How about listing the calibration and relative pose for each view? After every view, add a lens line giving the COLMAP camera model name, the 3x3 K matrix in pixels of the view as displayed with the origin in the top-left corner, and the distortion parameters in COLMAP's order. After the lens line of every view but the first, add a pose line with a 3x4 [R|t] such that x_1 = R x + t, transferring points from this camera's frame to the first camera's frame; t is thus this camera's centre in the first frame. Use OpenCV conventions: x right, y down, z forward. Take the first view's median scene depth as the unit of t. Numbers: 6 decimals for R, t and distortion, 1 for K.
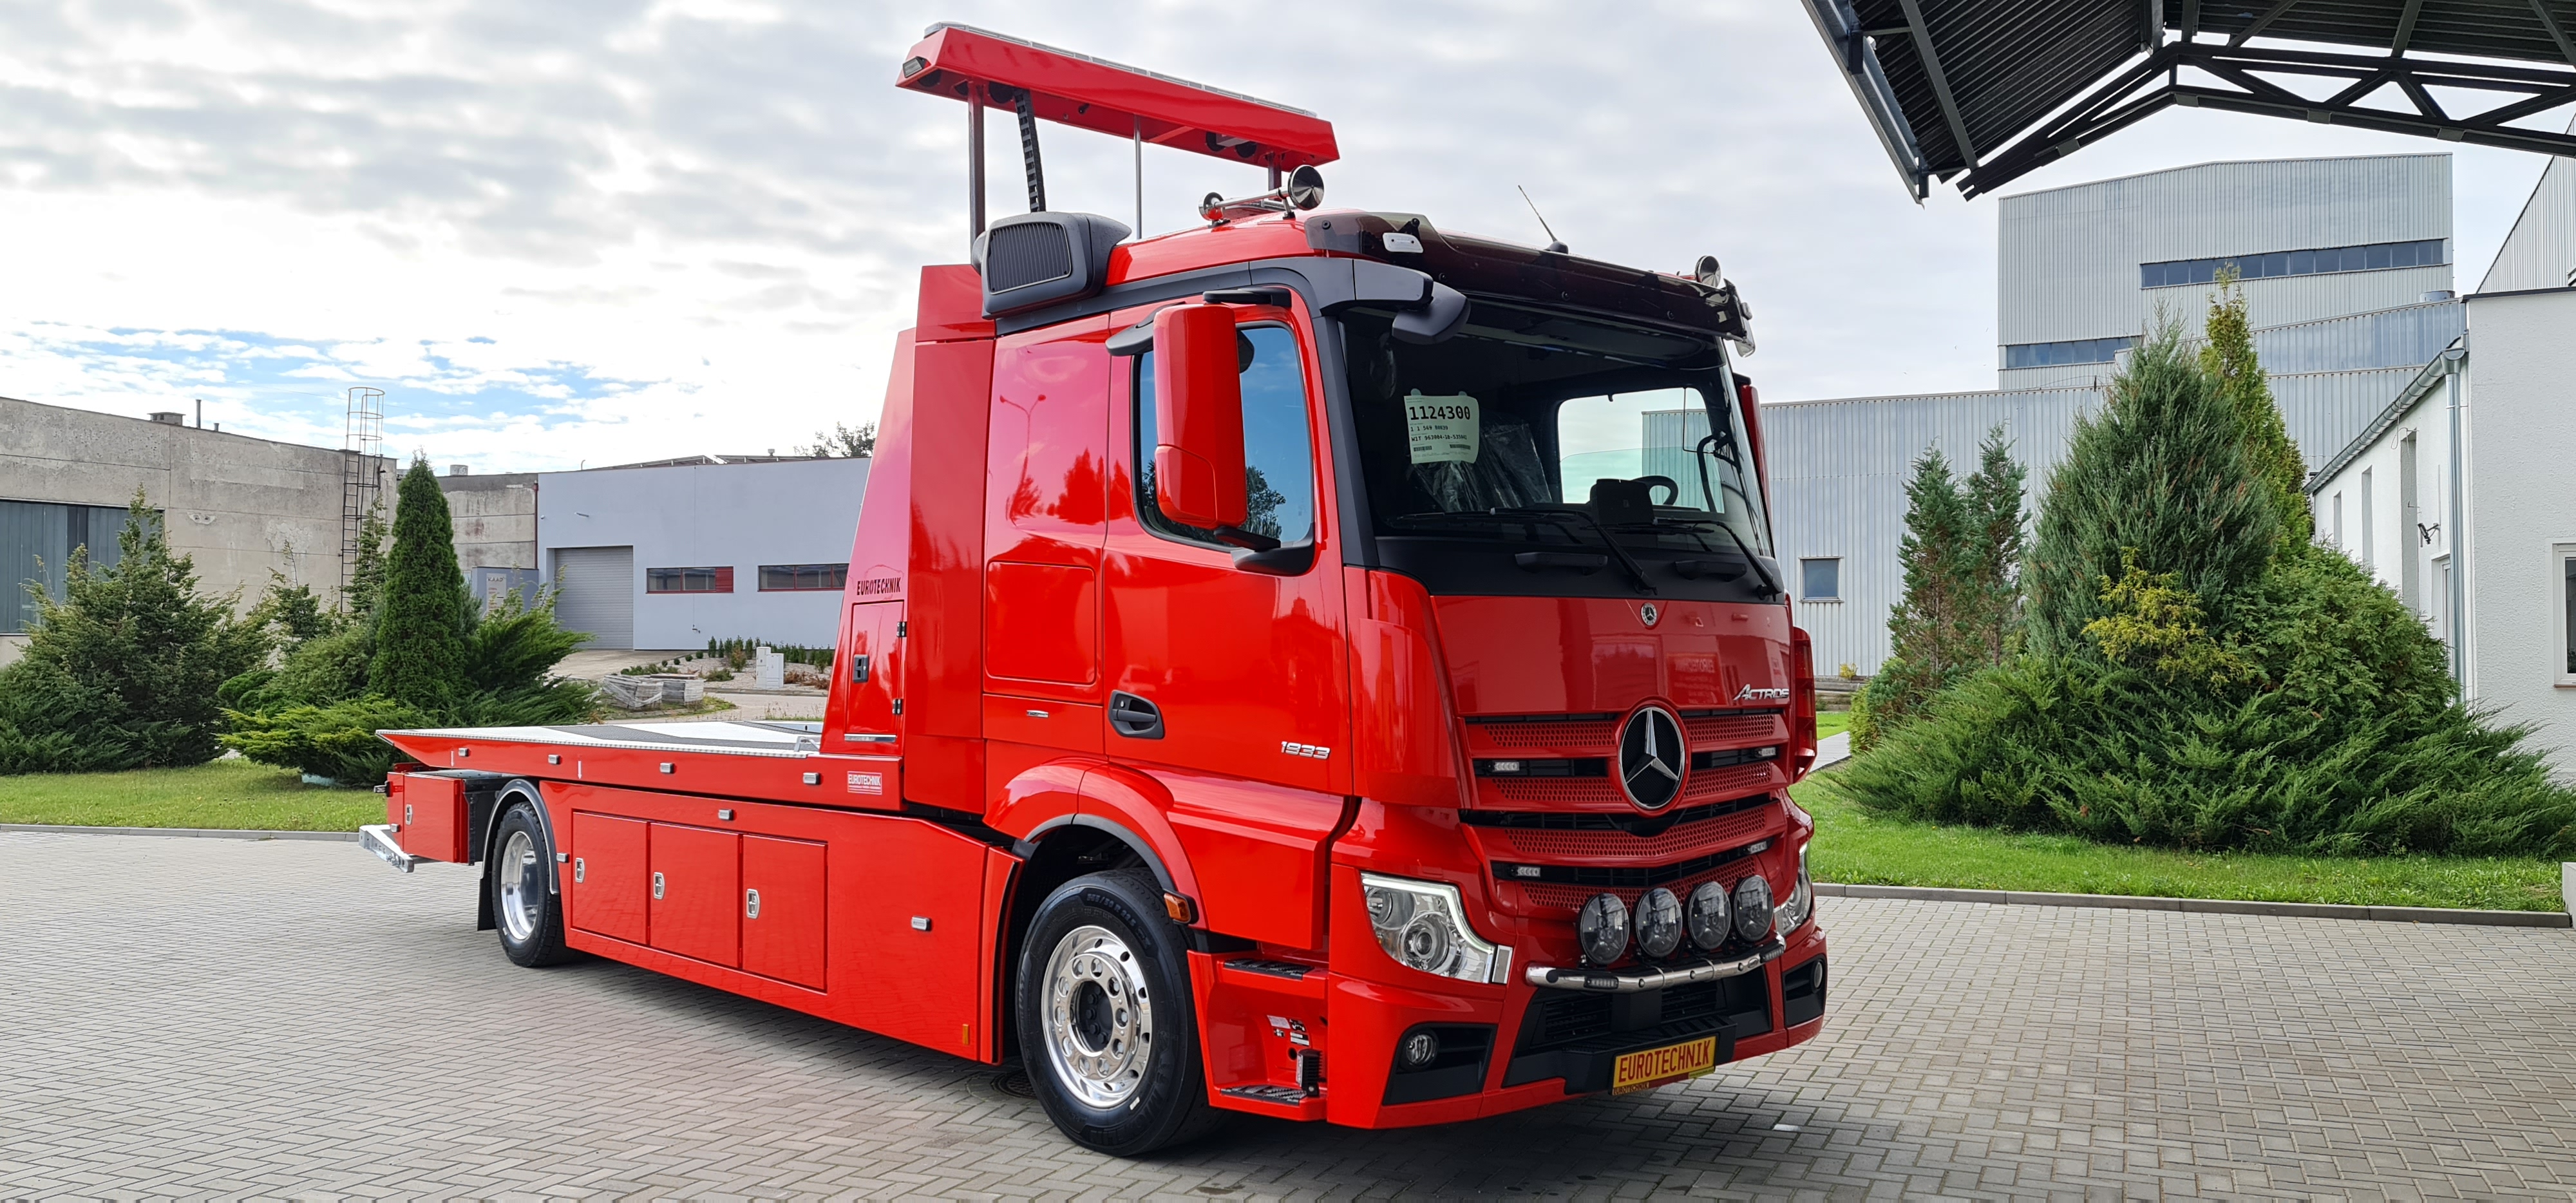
lens RADIAL K [[1900.6, 0, 1279.2], [0, 1900.6, 656.4], [0, 0, 1]] dist [0.090932, -0.074444]
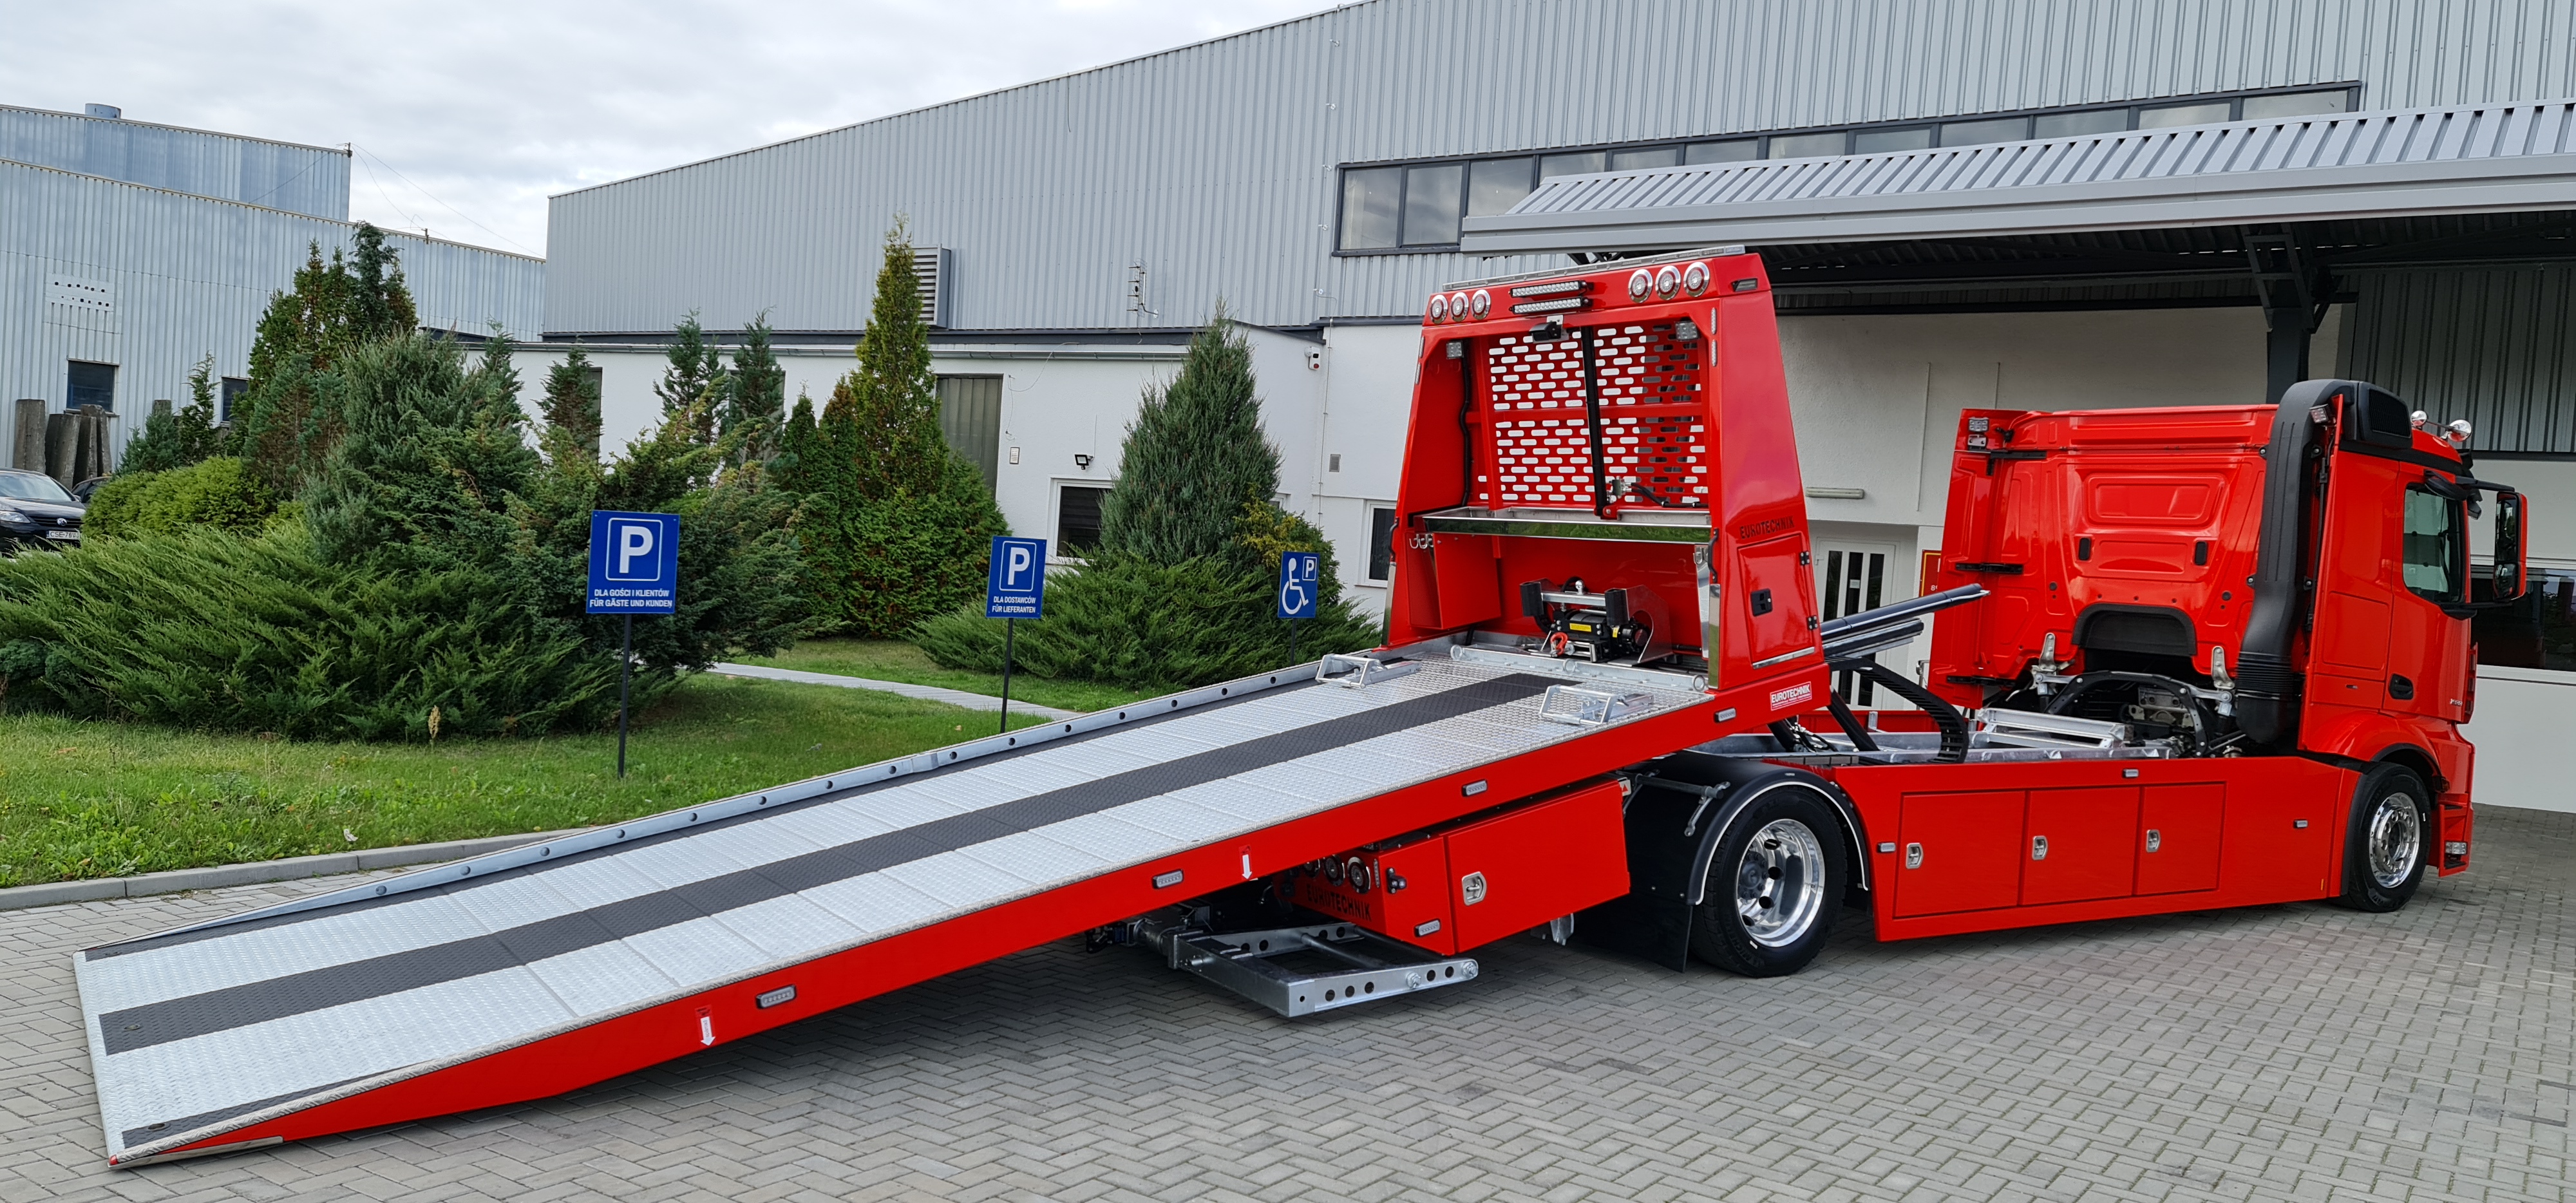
lens RADIAL K [[1900.6, 0, 1259.3], [0, 1900.6, 611.0], [0, 0, 1]] dist [0.090932, -0.074444]
pose [[0.175542, -0.015104, 0.984356, -0.635959], [-0.071075, 0.997079, 0.027974, -0.003153], [-0.981903, -0.074874, 0.173956, 0.526645]]
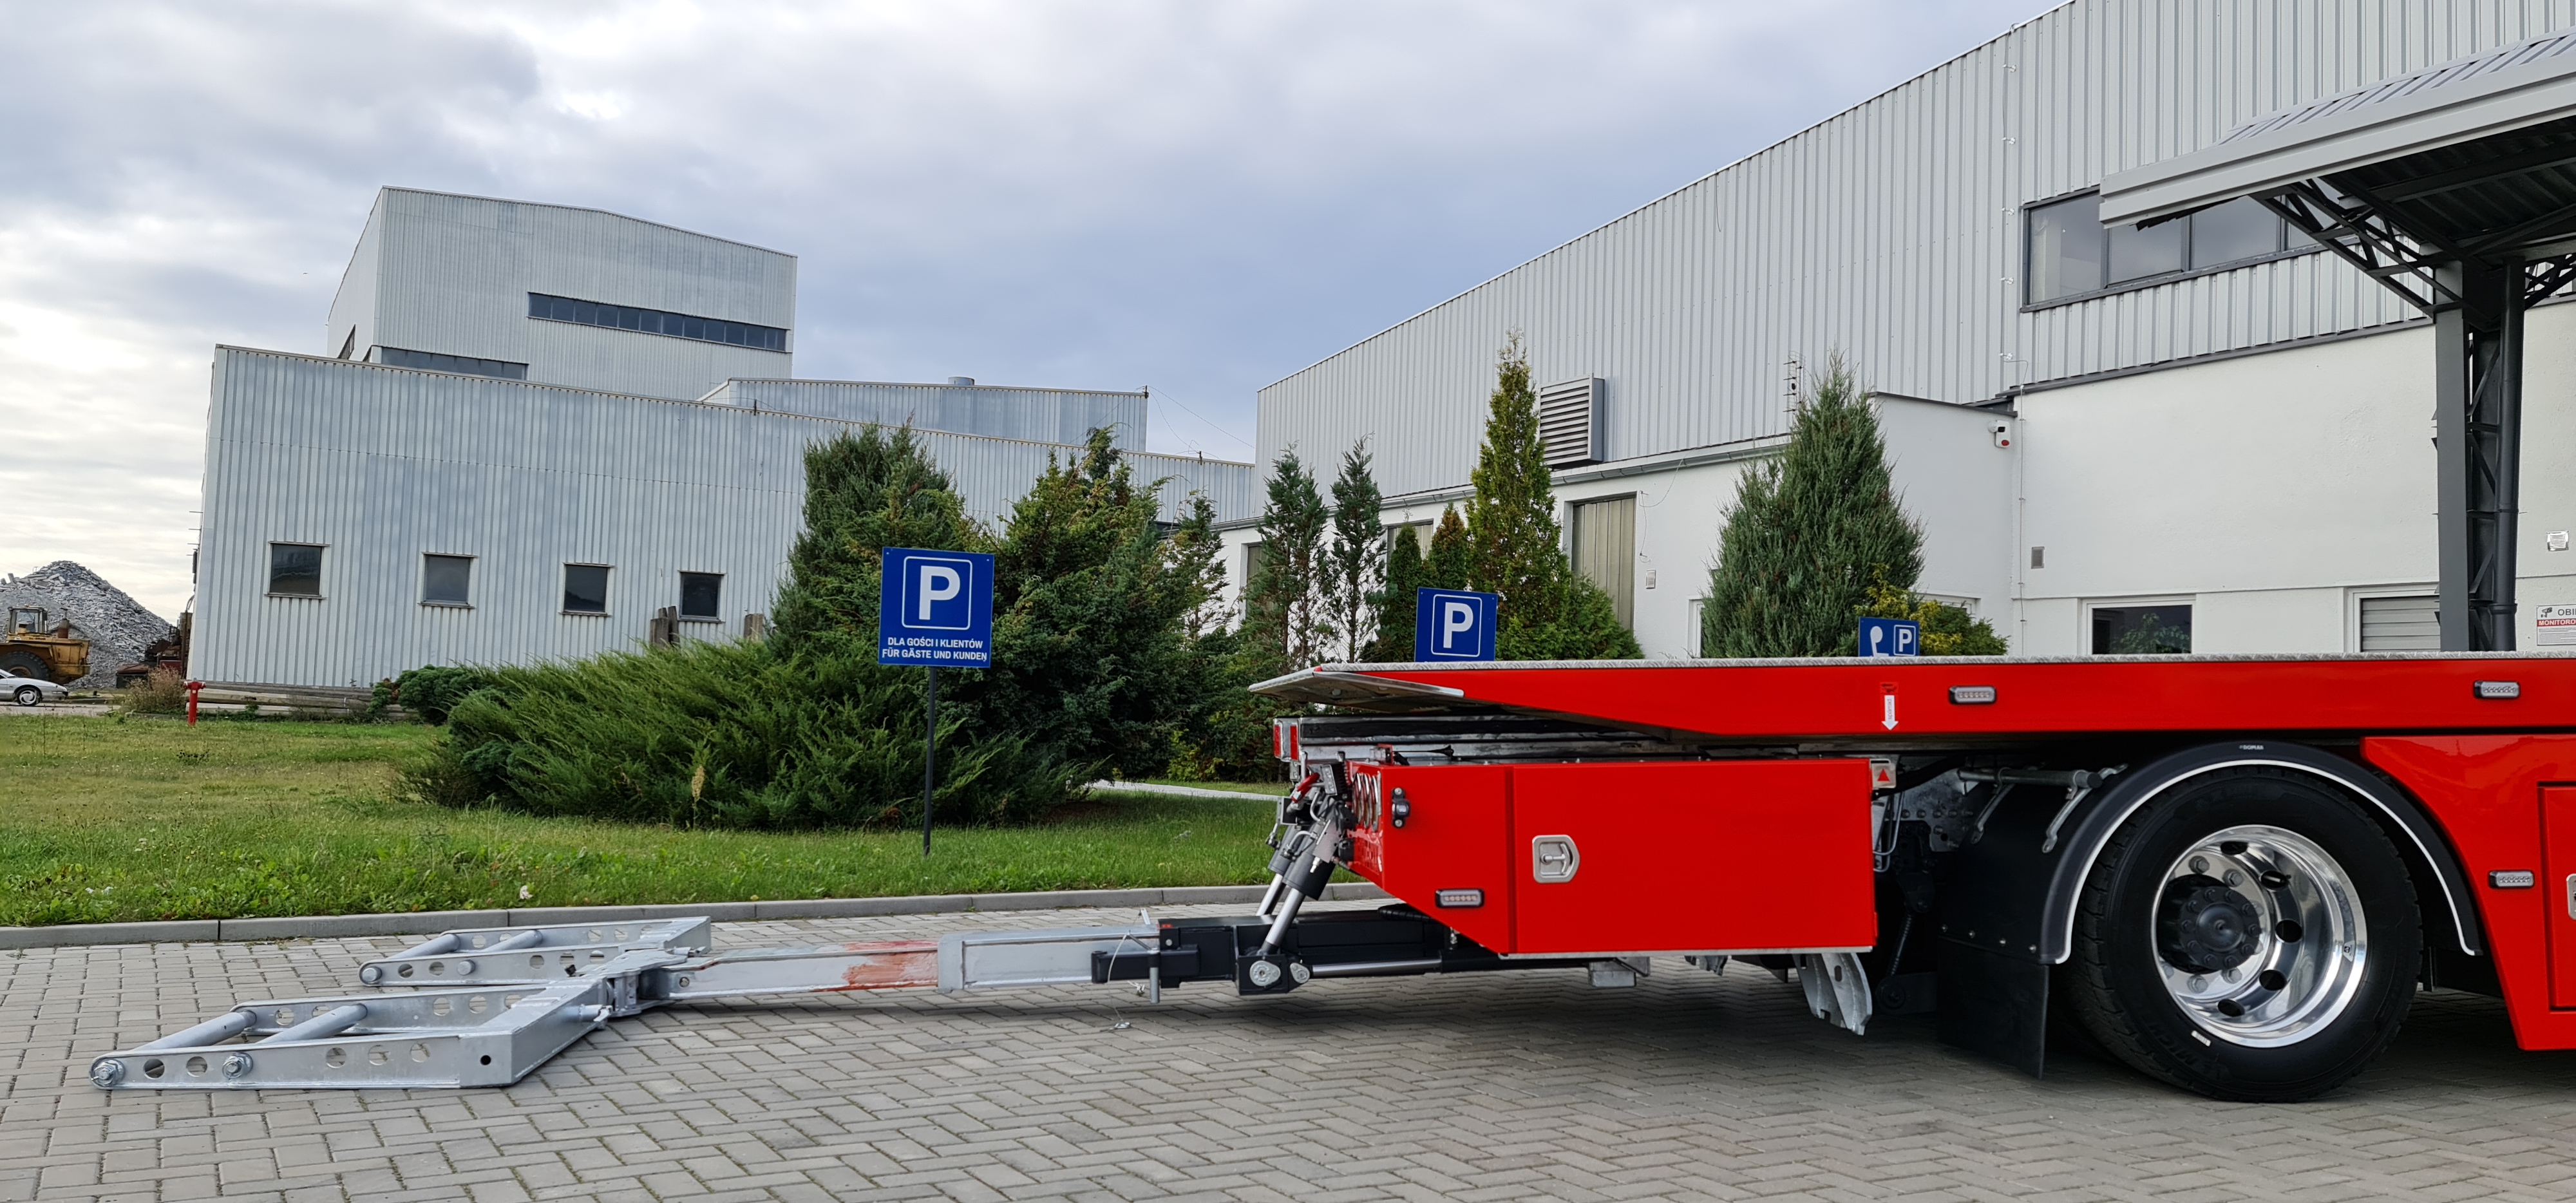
lens RADIAL K [[1900.6, 0, 1293.1], [0, 1900.6, 605.9], [0, 0, 1]] dist [0.090932, -0.074444]
pose [[0.564413, 0.075379, 0.822044, -0.479941], [-0.034069, 0.997101, -0.068040, 0.038485], [-0.824789, 0.010396, 0.565344, 0.454242]]
